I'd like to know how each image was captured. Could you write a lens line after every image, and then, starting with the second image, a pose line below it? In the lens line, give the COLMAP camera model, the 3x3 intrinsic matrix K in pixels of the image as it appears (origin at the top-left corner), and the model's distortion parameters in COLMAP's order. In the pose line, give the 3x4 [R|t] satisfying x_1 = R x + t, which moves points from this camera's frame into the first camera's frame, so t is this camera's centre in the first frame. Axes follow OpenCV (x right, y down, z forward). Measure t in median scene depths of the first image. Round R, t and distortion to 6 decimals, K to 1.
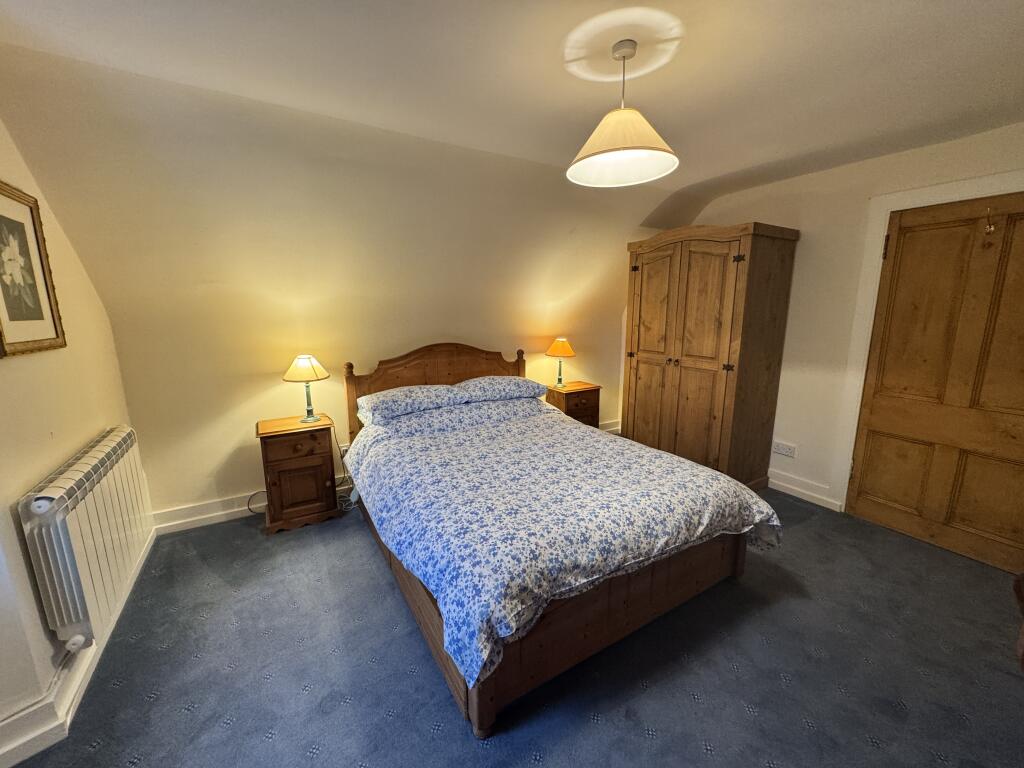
lens RADIAL K [[410.0, 0, 510.4], [0, 410.0, 383.9], [0, 0, 1]] dist [-0.000913, 0.000147]
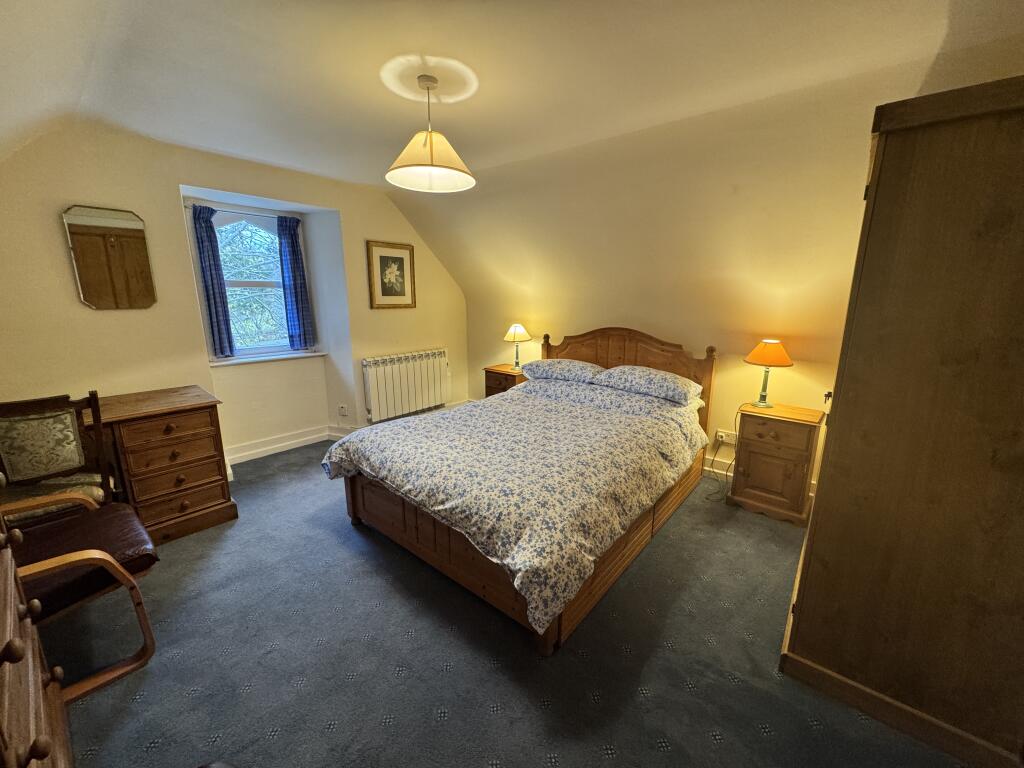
lens RADIAL K [[410.0, 0, 510.4], [0, 410.0, 383.9], [0, 0, 1]] dist [-0.000913, 0.000147]
pose [[0.317893, 0.214960, -0.923437, 1.114188], [-0.179653, 0.969972, 0.163947, -0.122748], [0.930951, 0.113781, 0.346965, 0.601029]]
